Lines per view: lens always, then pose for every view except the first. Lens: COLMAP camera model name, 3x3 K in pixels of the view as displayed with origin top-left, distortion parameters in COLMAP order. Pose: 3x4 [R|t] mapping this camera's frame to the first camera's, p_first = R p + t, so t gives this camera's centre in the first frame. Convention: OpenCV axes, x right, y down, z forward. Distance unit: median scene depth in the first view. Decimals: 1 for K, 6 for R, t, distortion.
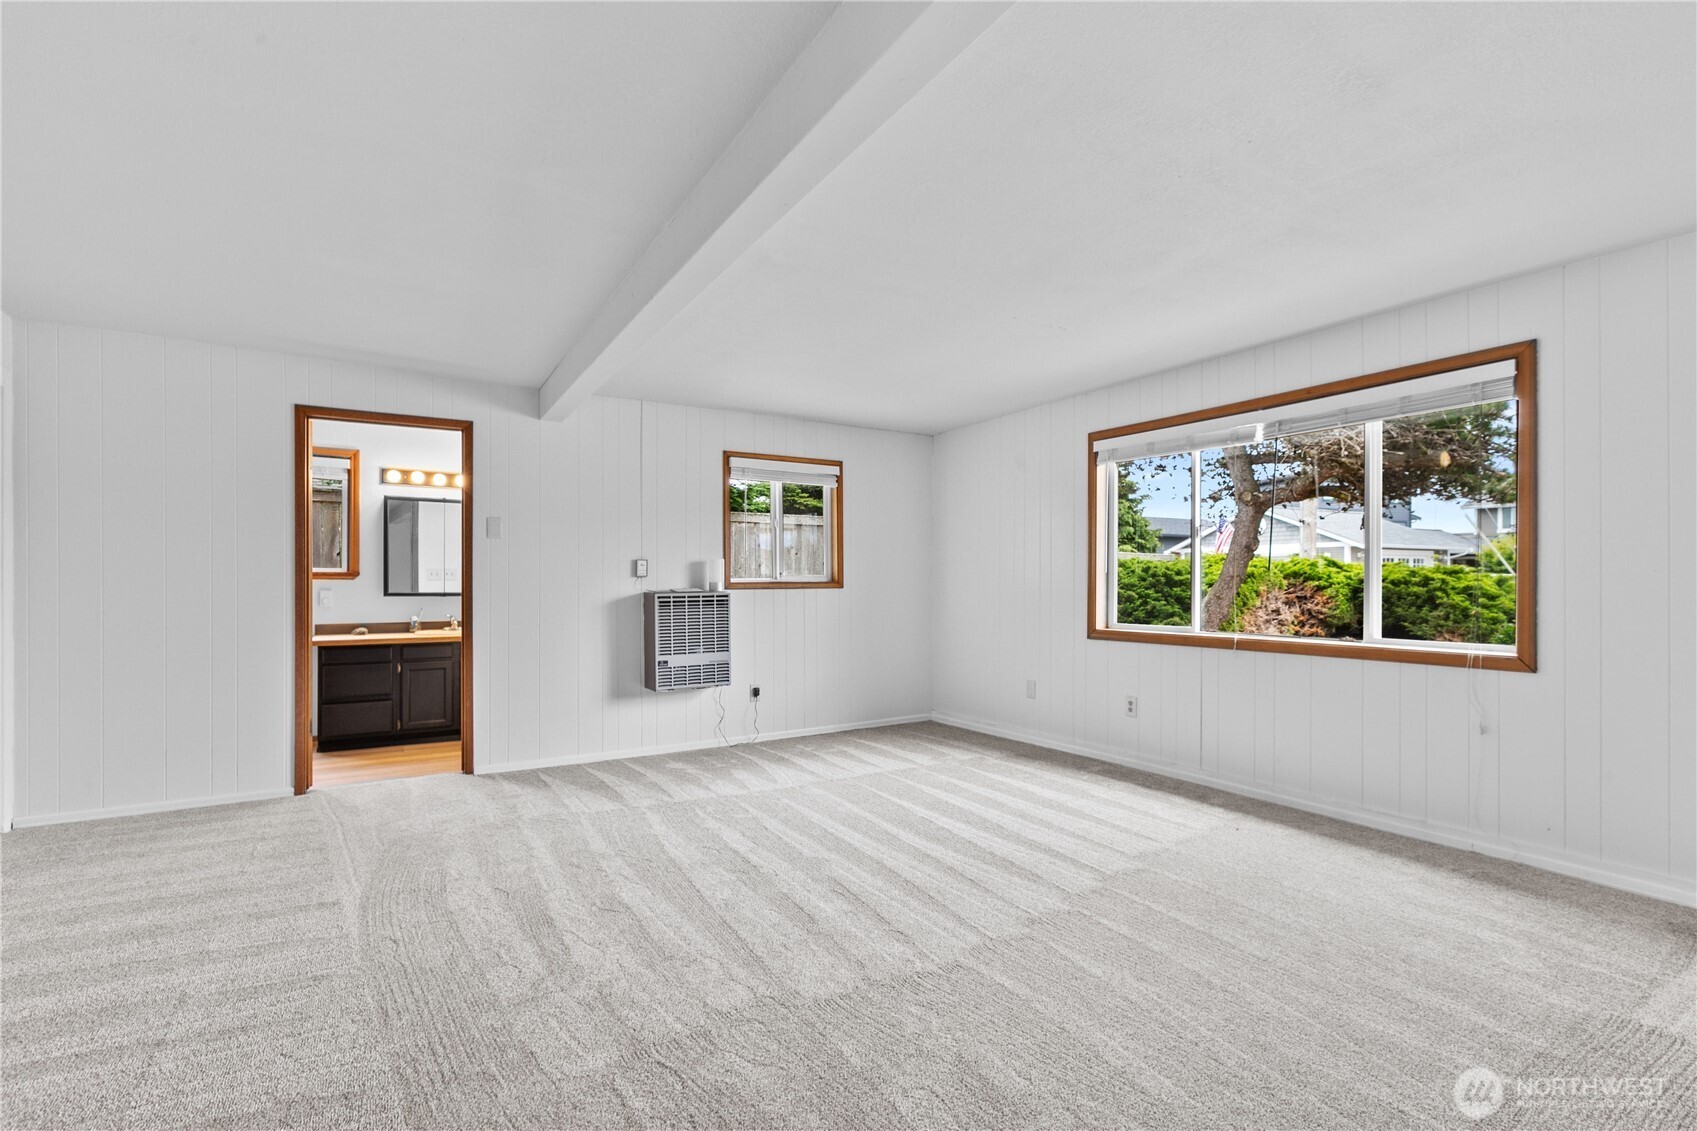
lens RADIAL K [[769.4, 0, 849.5], [0, 769.4, 588.5], [0, 0, 1]] dist [0.001715, -0.000072]
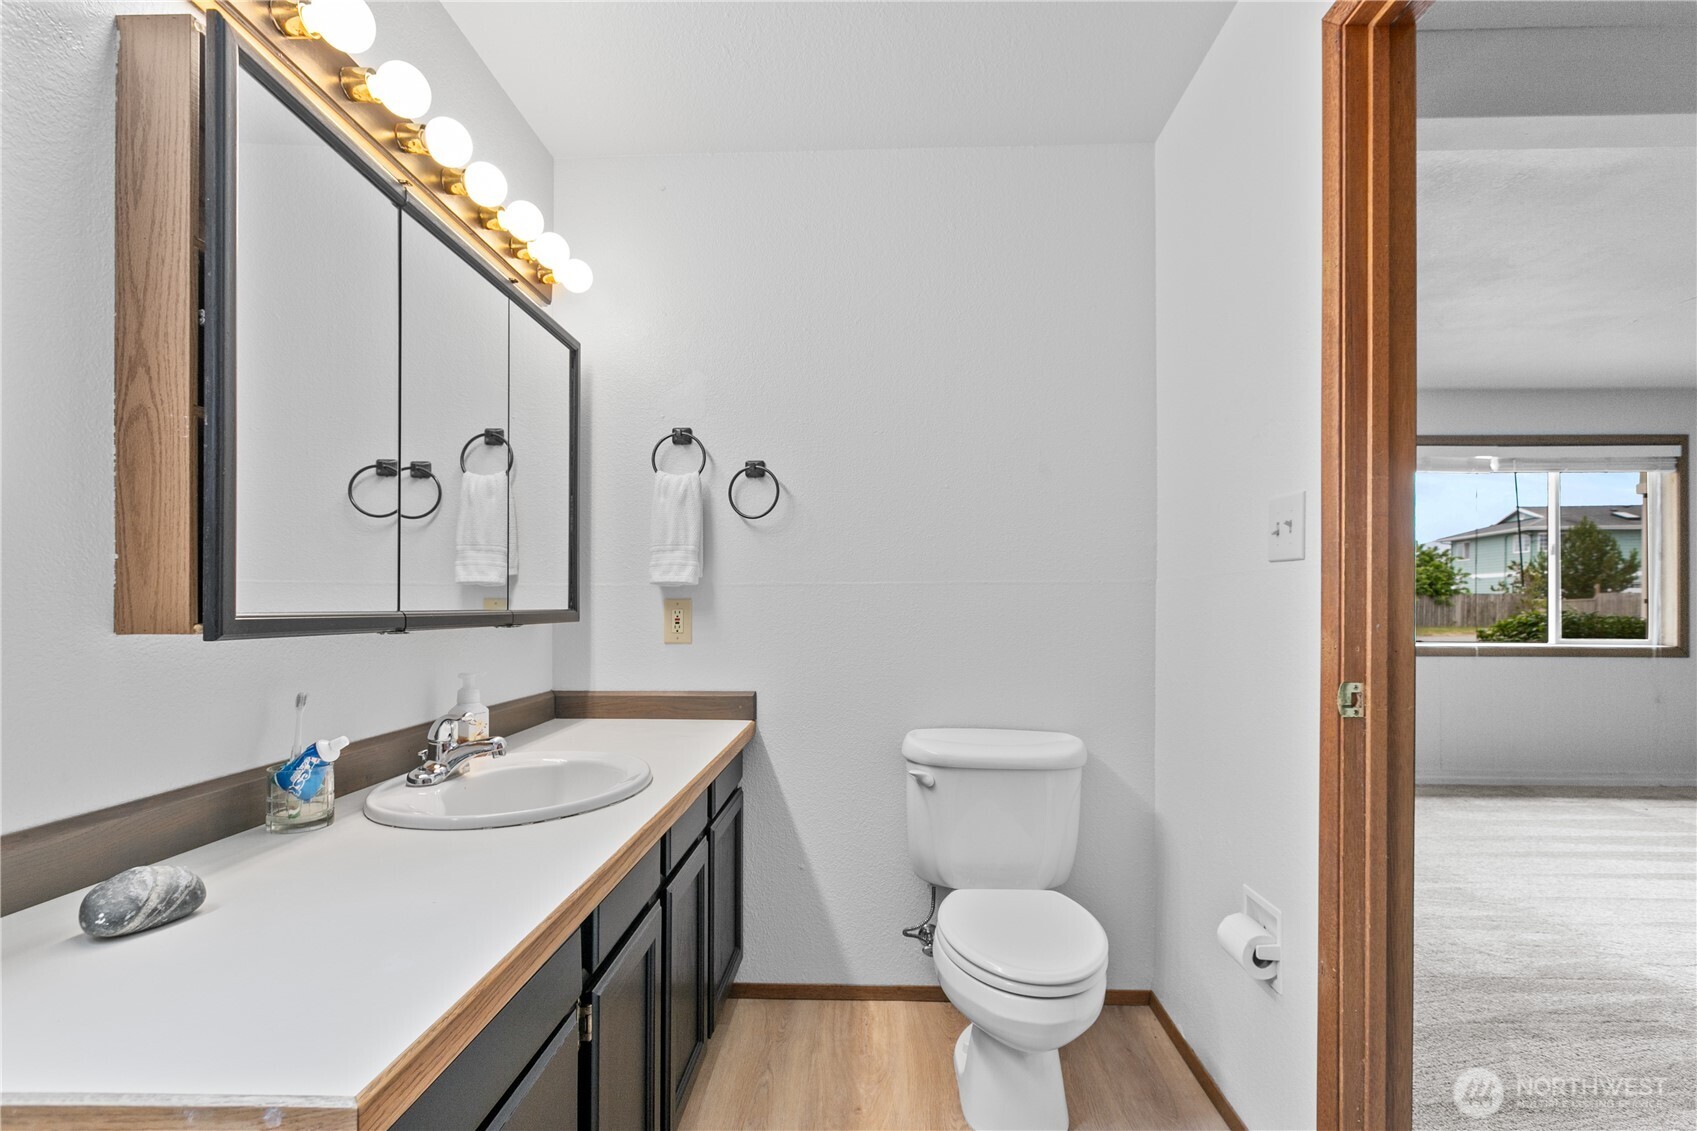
lens RADIAL K [[803.1, 0, 853.1], [0, 803.1, 600.8], [0, 0, 1]] dist [0.001117, -0.000054]
pose [[0.539063, 0.001464, 0.842264, -0.667257], [-0.001639, 0.999998, -0.000689, 0.001409], [-0.842264, -0.001009, 0.539064, 0.783366]]
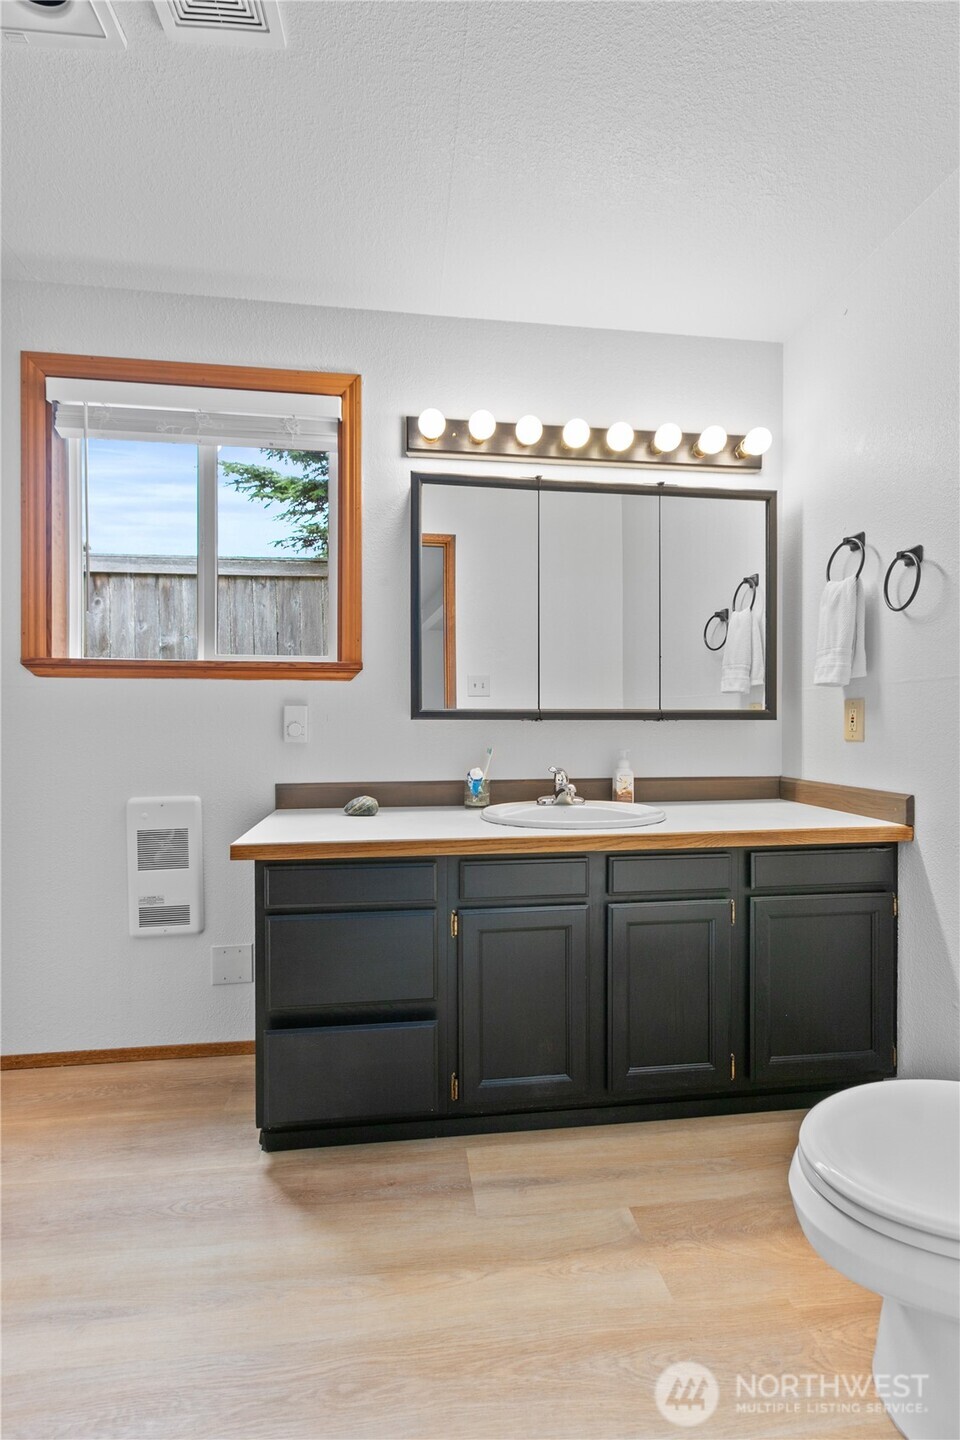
lens RADIAL K [[652.9, 0, 480.0], [0, 652.9, 720.0], [0, 0, 1]] dist [0.001715, -0.000072]
pose [[0.916308, -0.003164, -0.400461, -0.426206], [0.002685, 0.999995, -0.001757, 0.011123], [0.400464, 0.000535, 0.916312, 0.685692]]
